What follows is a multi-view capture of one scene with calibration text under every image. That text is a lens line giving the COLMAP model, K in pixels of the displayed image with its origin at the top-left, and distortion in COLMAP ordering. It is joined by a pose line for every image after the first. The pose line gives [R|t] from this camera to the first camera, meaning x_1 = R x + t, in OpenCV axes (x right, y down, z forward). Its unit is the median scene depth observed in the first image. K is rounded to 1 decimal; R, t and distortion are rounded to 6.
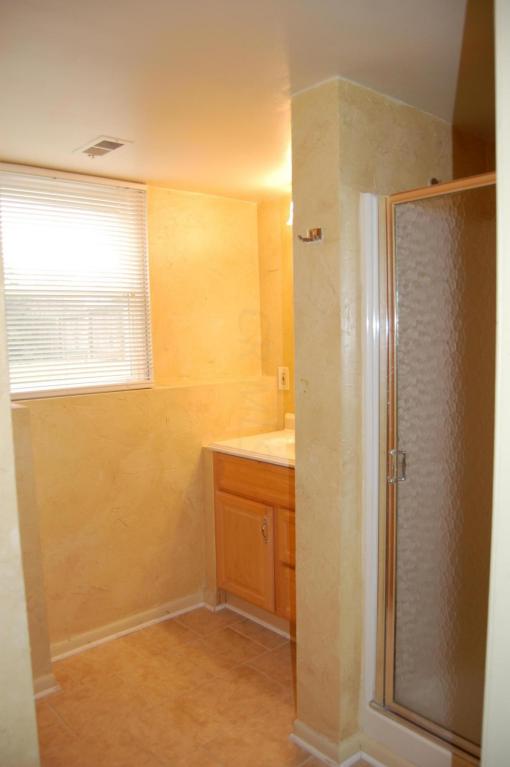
lens RADIAL K [[605.9, 0, 254.3], [0, 605.9, 379.7], [0, 0, 1]] dist [-0.069619, 0.017998]
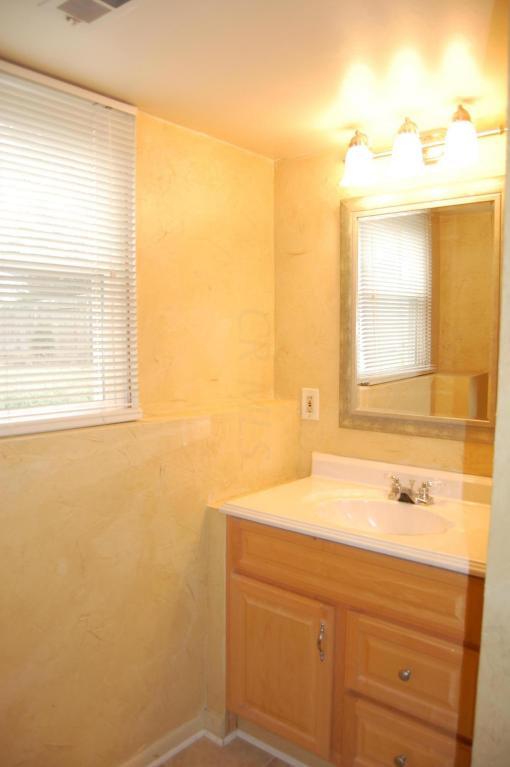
lens RADIAL K [[605.9, 0, 255.2], [0, 605.9, 389.3], [0, 0, 1]] dist [-0.069619, 0.017998]
pose [[0.986033, 0.014699, 0.165899, -0.150734], [-0.016042, 0.999848, 0.006761, -0.026138], [-0.165775, -0.009328, 0.986120, 0.335996]]
